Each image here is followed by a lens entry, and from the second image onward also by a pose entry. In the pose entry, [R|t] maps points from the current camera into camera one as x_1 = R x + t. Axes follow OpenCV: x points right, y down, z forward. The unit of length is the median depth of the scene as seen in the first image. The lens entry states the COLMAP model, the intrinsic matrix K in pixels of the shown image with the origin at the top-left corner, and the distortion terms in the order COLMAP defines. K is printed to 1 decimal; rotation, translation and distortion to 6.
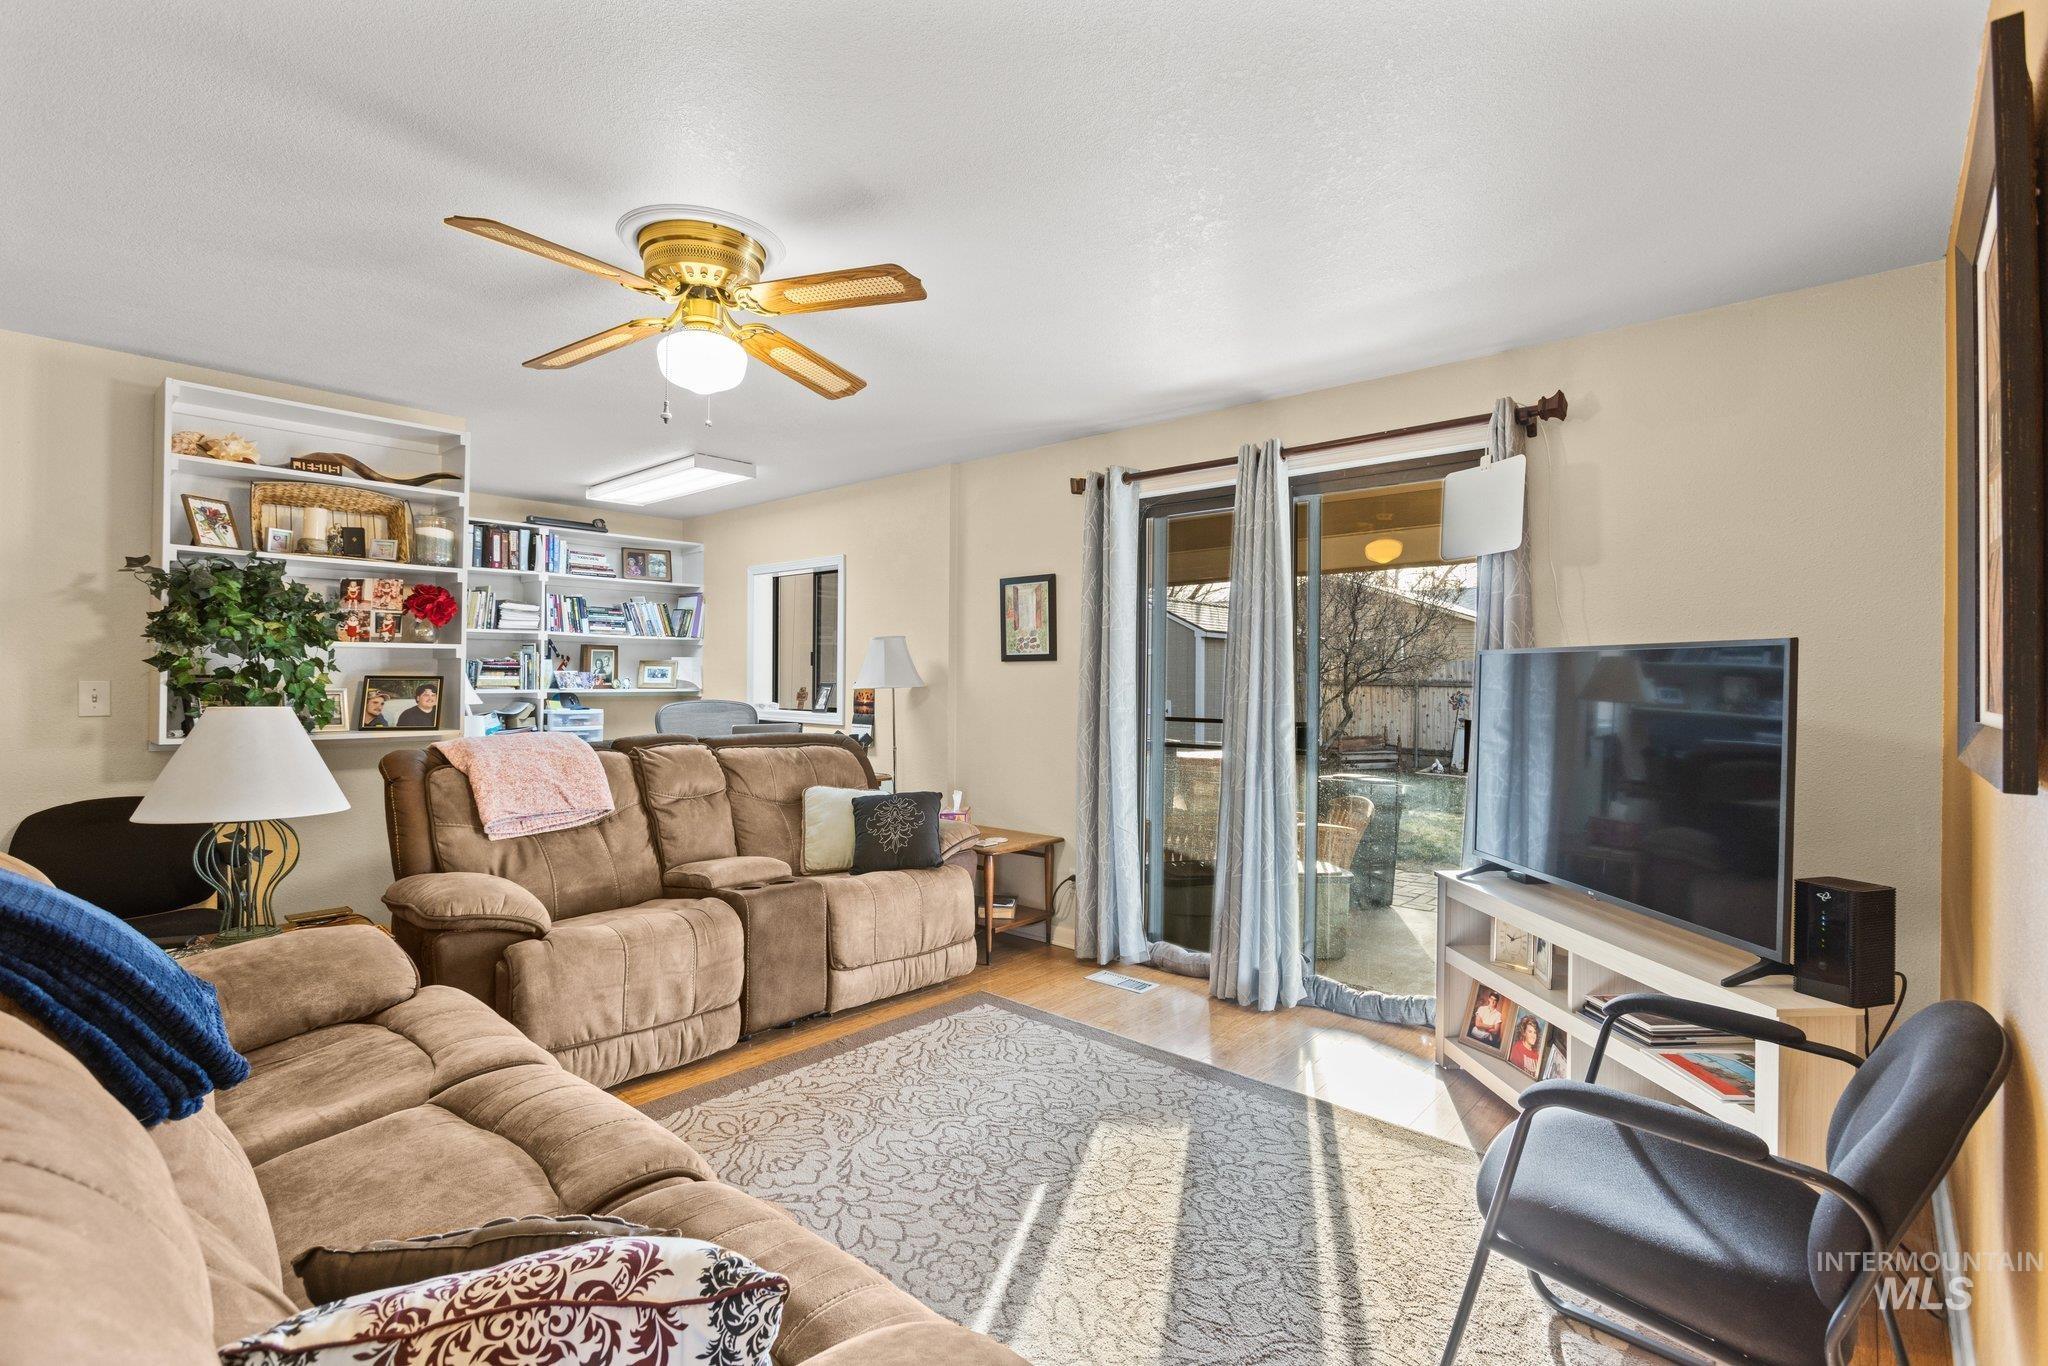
lens RADIAL K [[914.2, 0, 1004.0], [0, 914.2, 681.0], [0, 0, 1]] dist [0.004741, 0.000787]
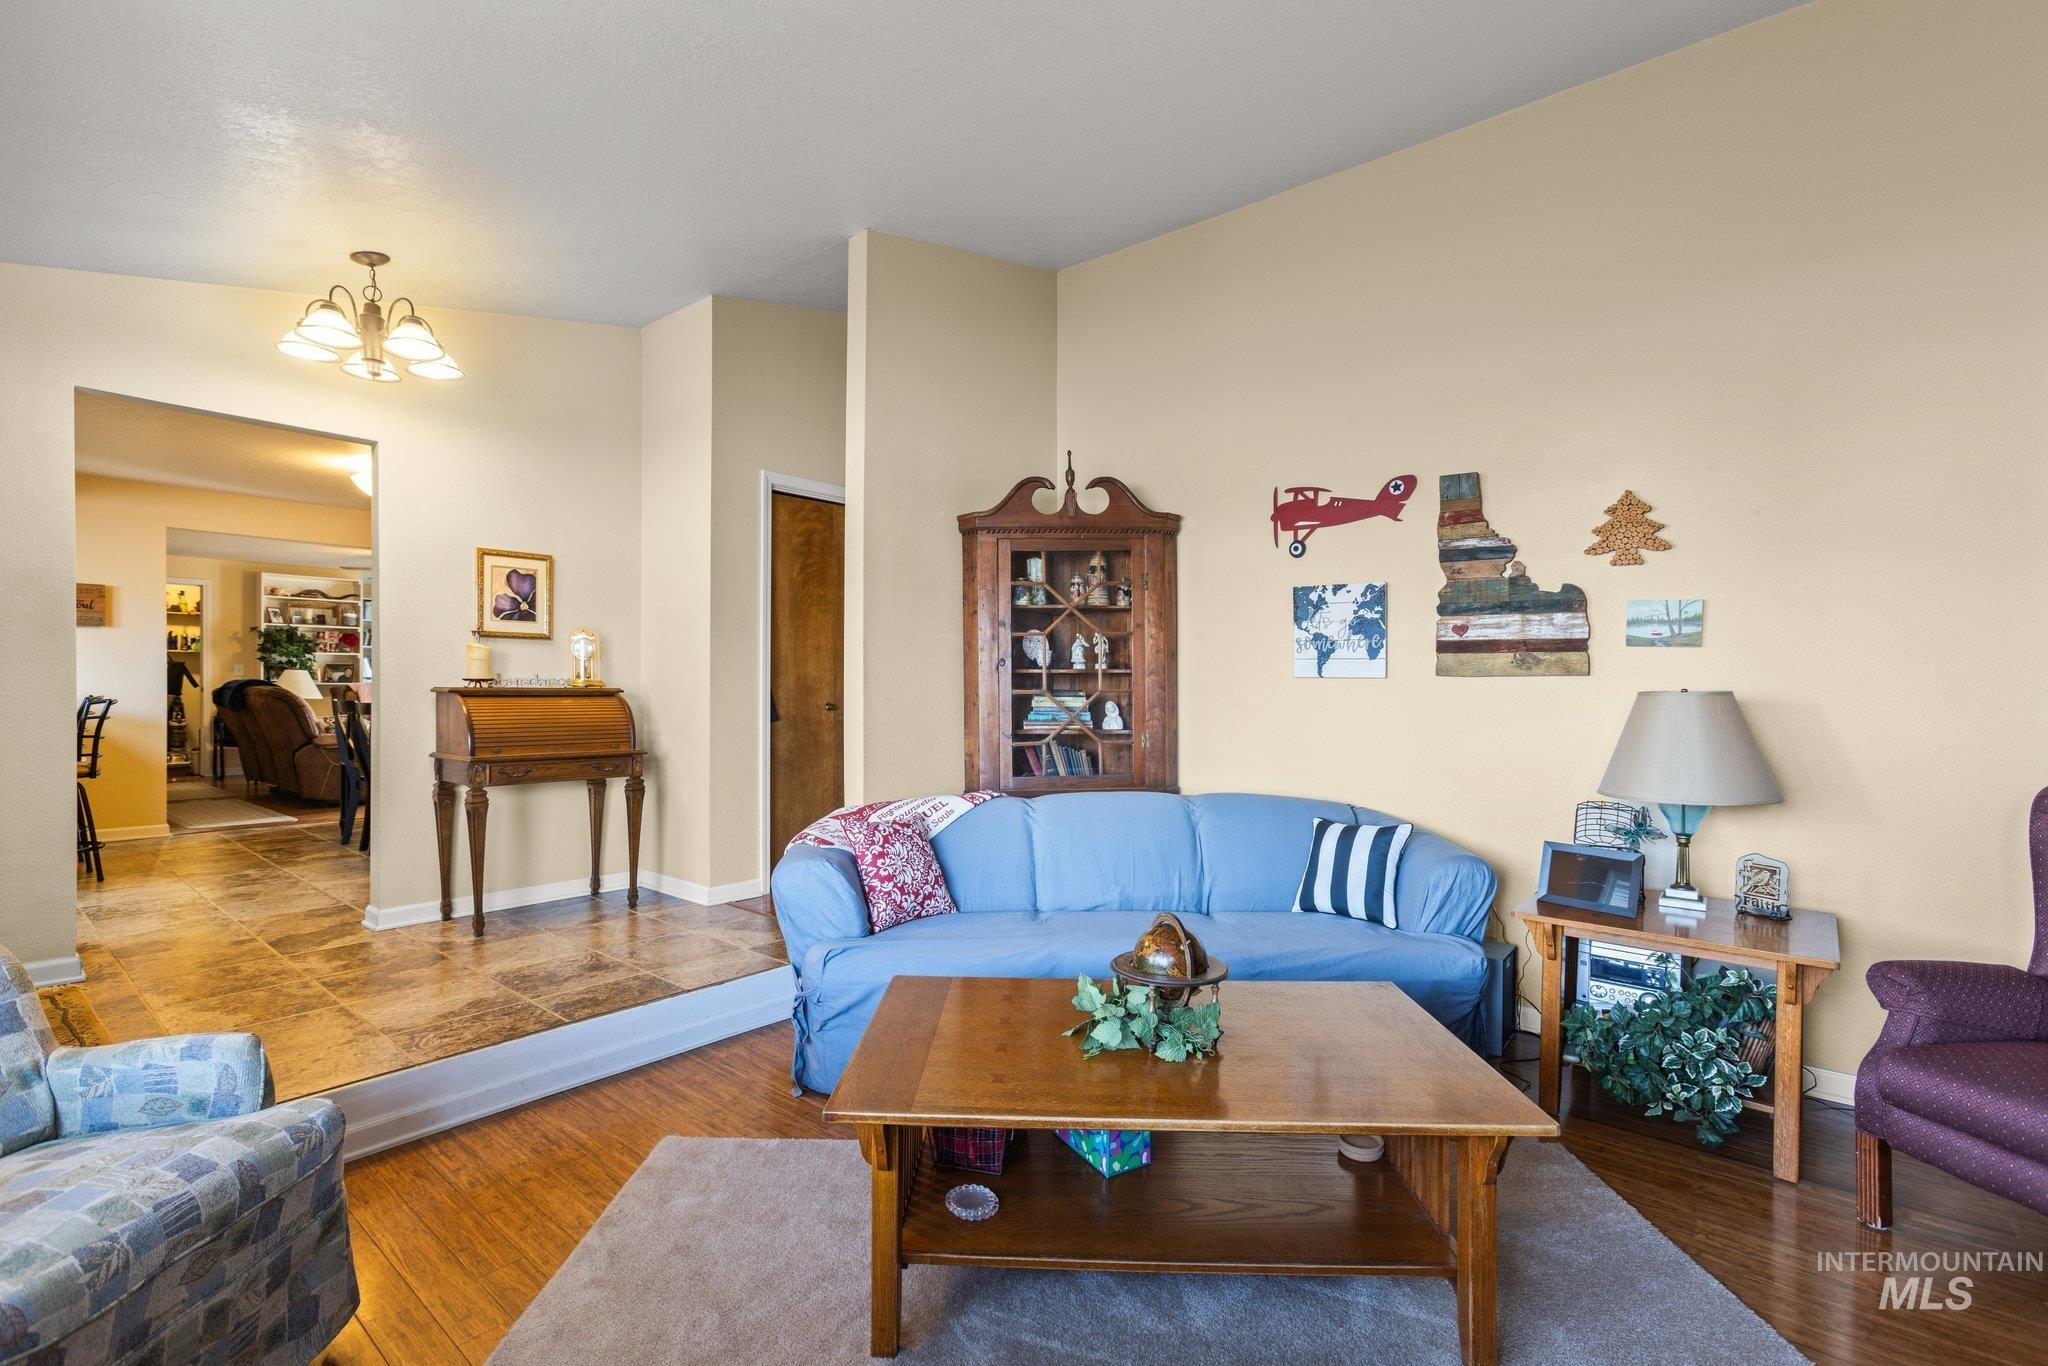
lens RADIAL K [[914.2, 0, 1032.4], [0, 914.2, 689.1], [0, 0, 1]] dist [0.004741, 0.000787]
pose [[0.998617, 0.002629, 0.052502, 1.424549], [-0.003407, 0.999886, 0.014735, 0.024144], [-0.052457, -0.014894, 0.998512, -2.074751]]
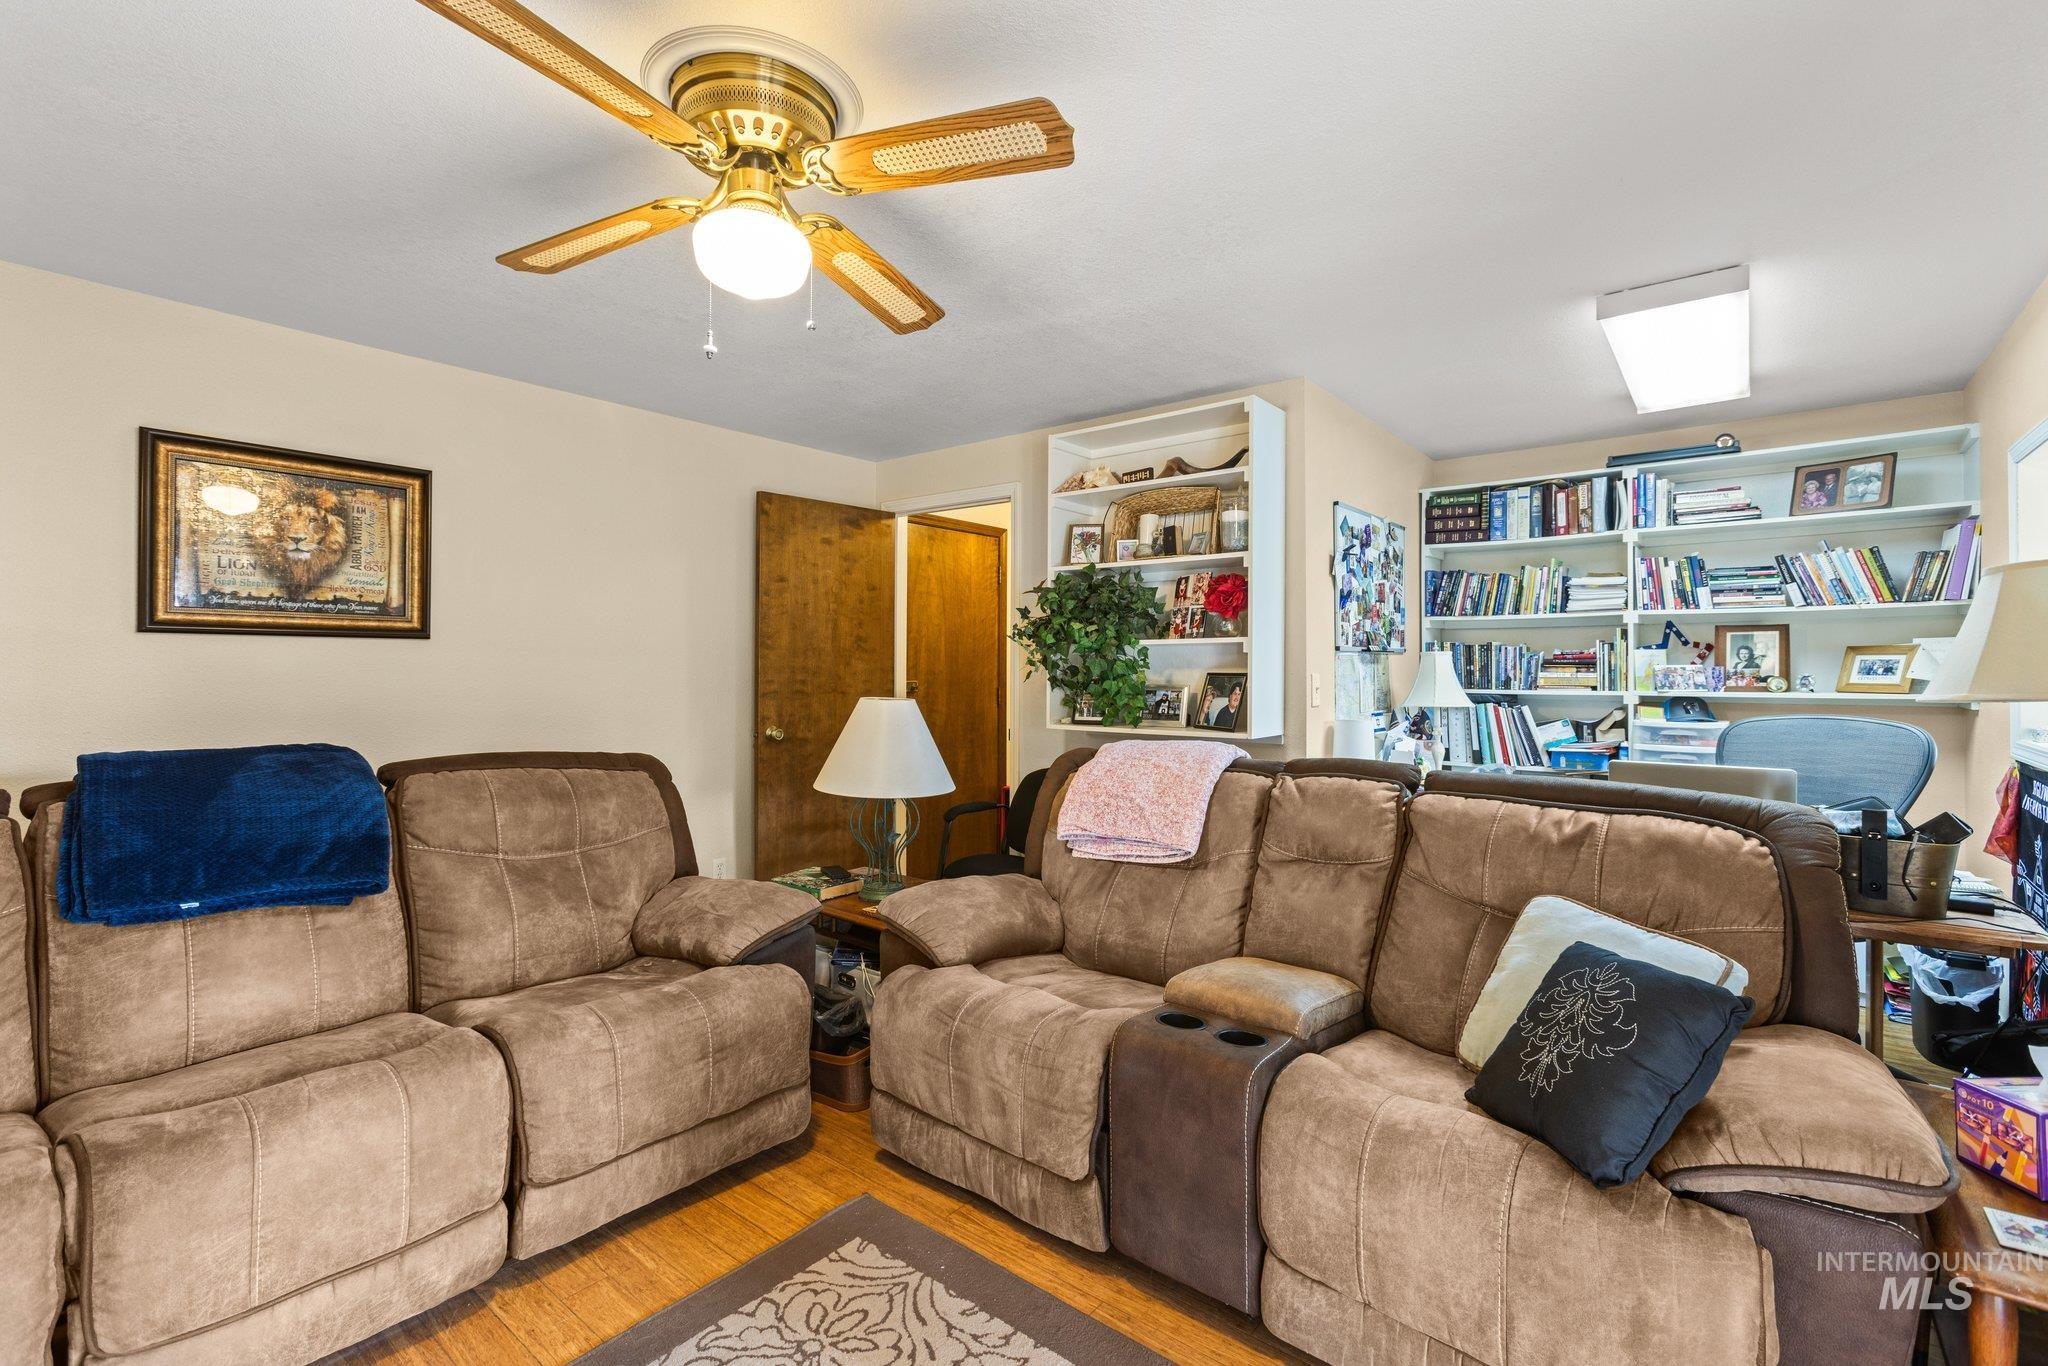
lens RADIAL K [[914.2, 0, 1029.5], [0, 914.2, 670.0], [0, 0, 1]] dist [0.004741, 0.000787]
pose [[0.100116, -0.008506, -0.994939, 0.276321], [-0.003032, 0.999956, -0.008854, 0.000825], [0.994971, 0.003903, 0.100086, 0.728597]]
